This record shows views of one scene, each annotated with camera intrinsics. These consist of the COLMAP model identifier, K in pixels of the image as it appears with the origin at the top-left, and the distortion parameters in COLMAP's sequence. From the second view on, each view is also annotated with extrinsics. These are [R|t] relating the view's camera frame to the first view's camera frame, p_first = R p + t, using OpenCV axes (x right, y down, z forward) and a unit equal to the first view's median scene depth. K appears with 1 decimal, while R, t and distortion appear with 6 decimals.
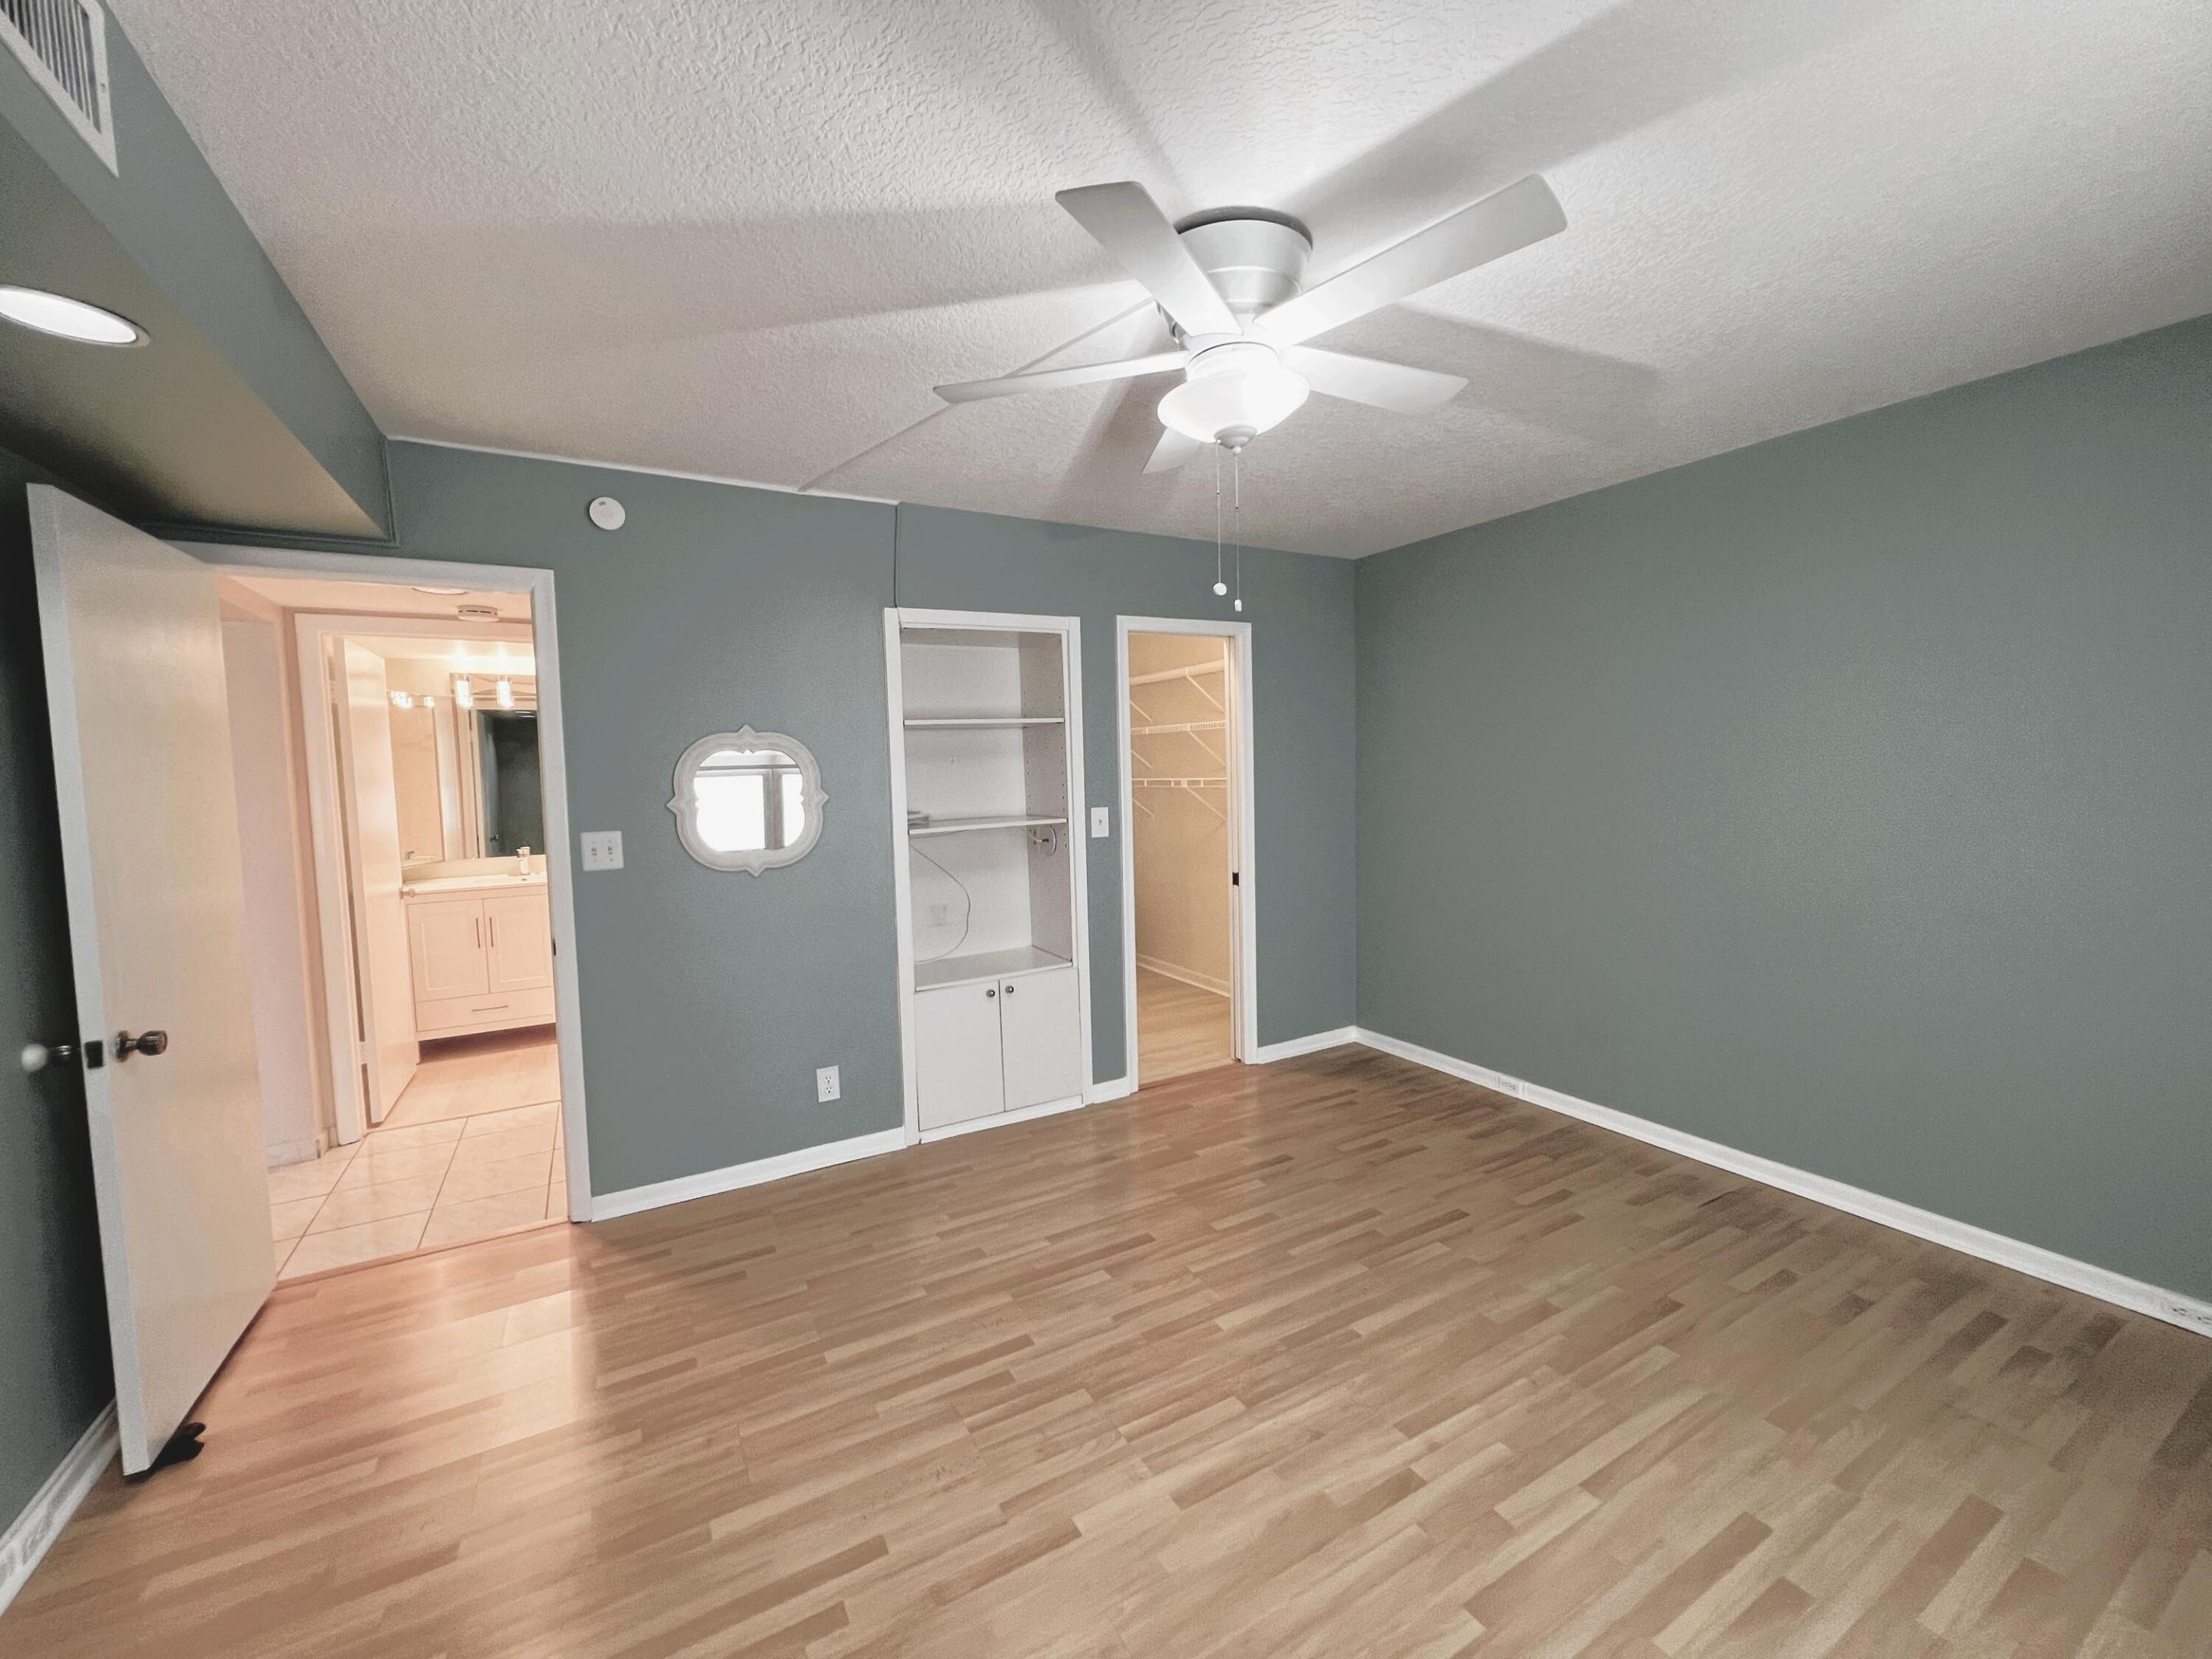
lens RADIAL K [[892.1, 0, 1106.0], [0, 892.1, 829.5], [0, 0, 1]] dist [-0.000098, -0.000252]
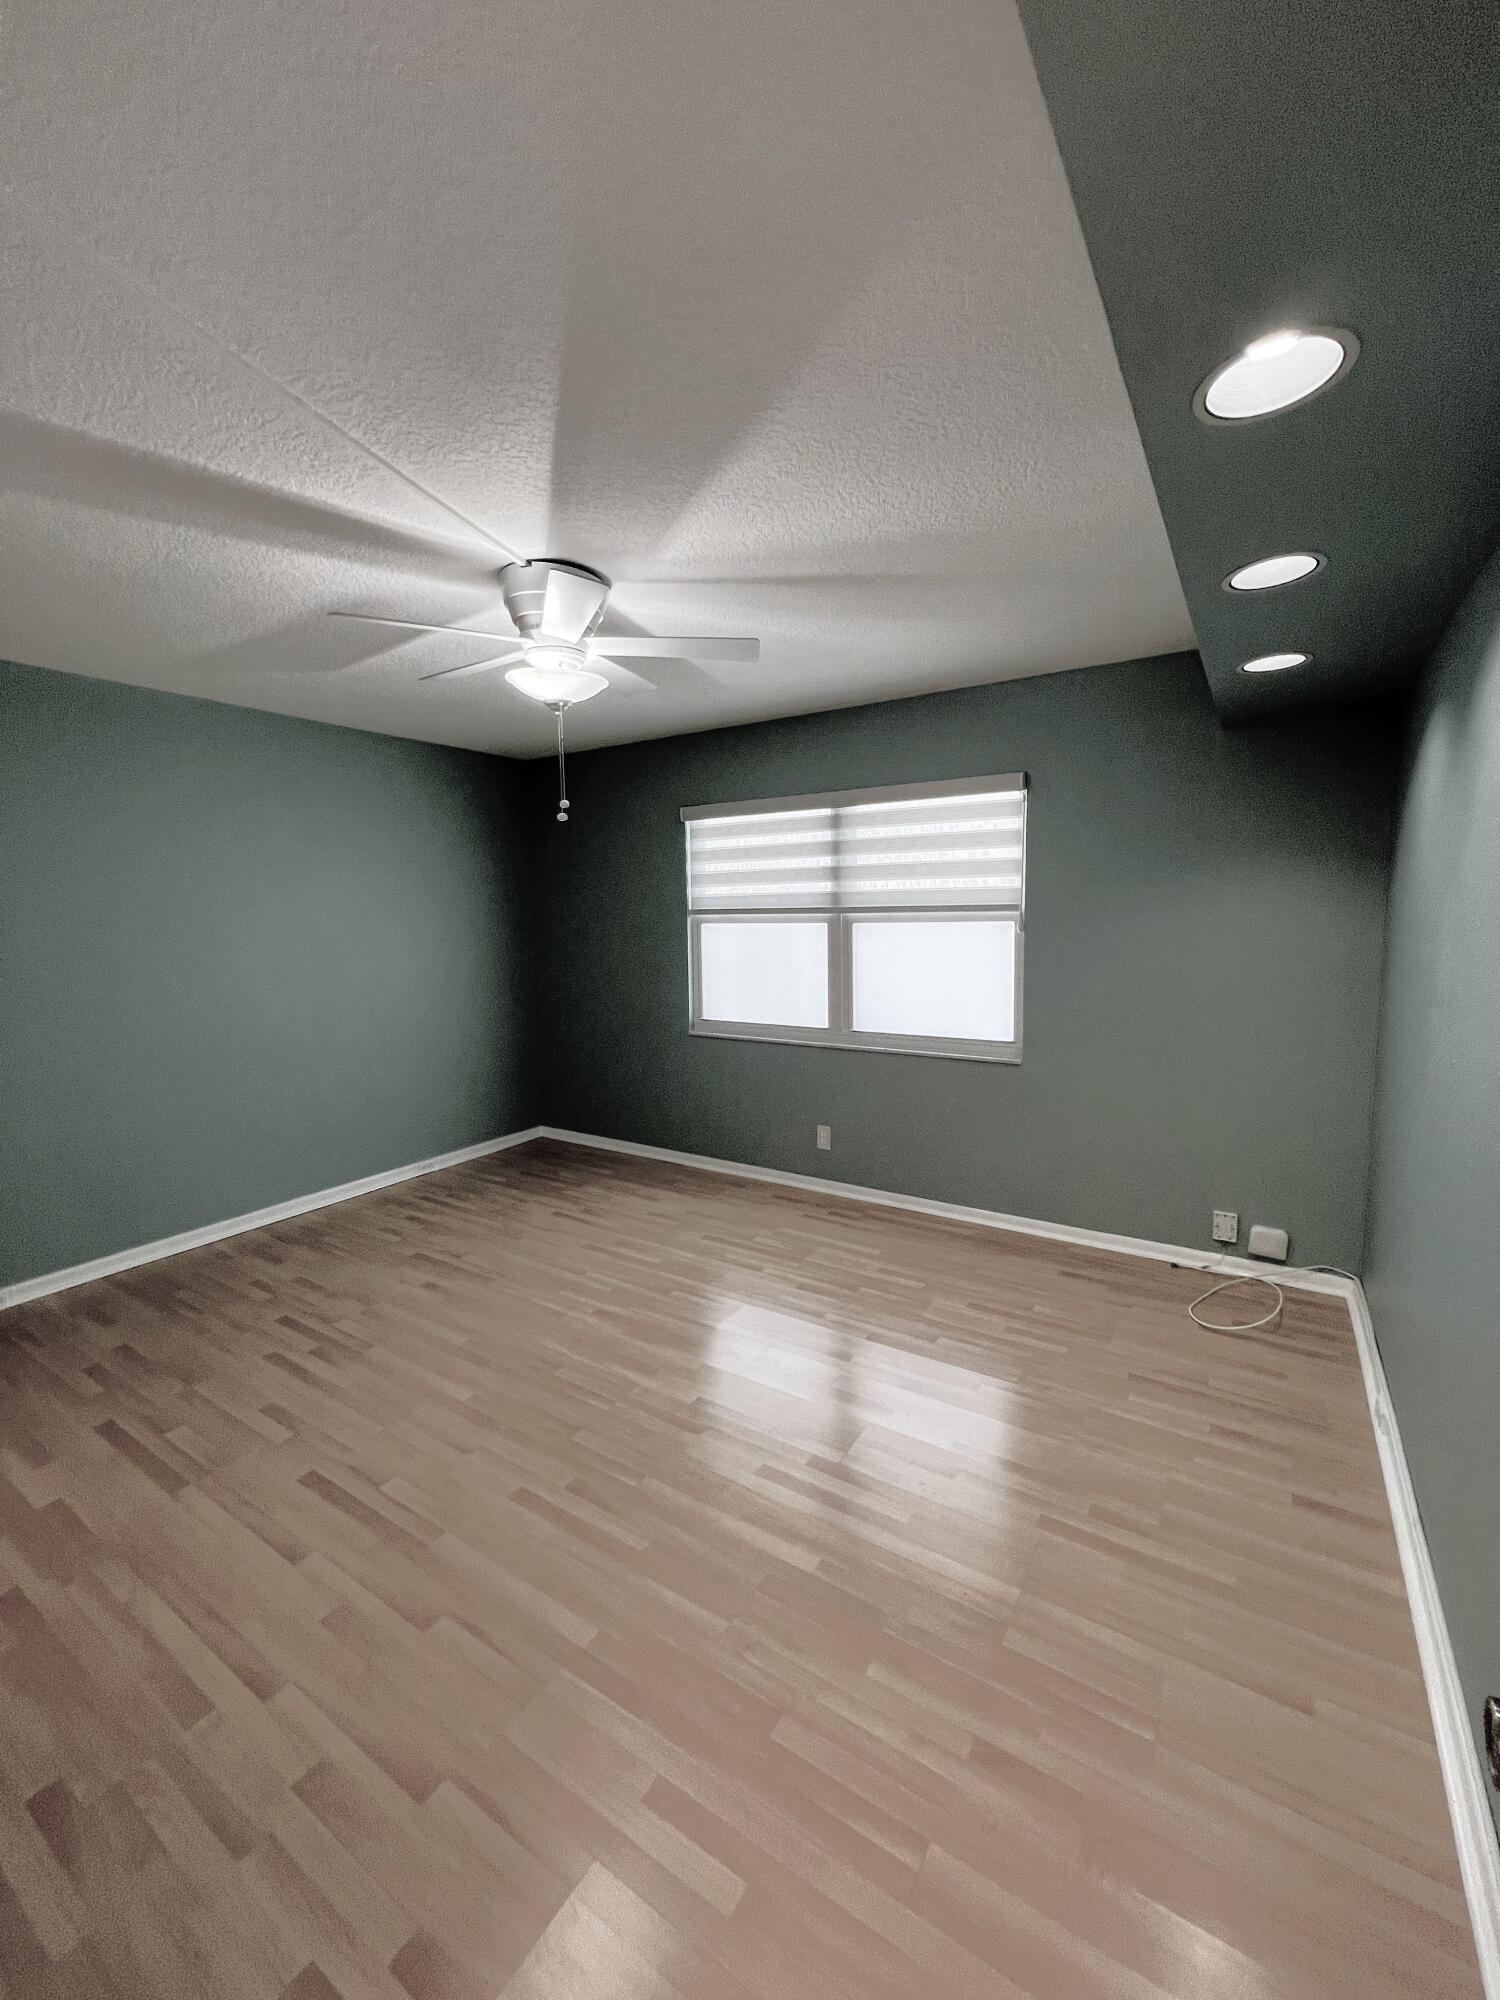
lens RADIAL K [[806.6, 0, 750.0], [0, 806.6, 998.6], [0, 0, 1]] dist [-0.000098, -0.000252]
pose [[-0.462272, -0.064996, 0.884353, -0.976033], [0.086544, 0.989242, 0.117944, -0.065983], [-0.882505, 0.131058, -0.451674, 1.100378]]
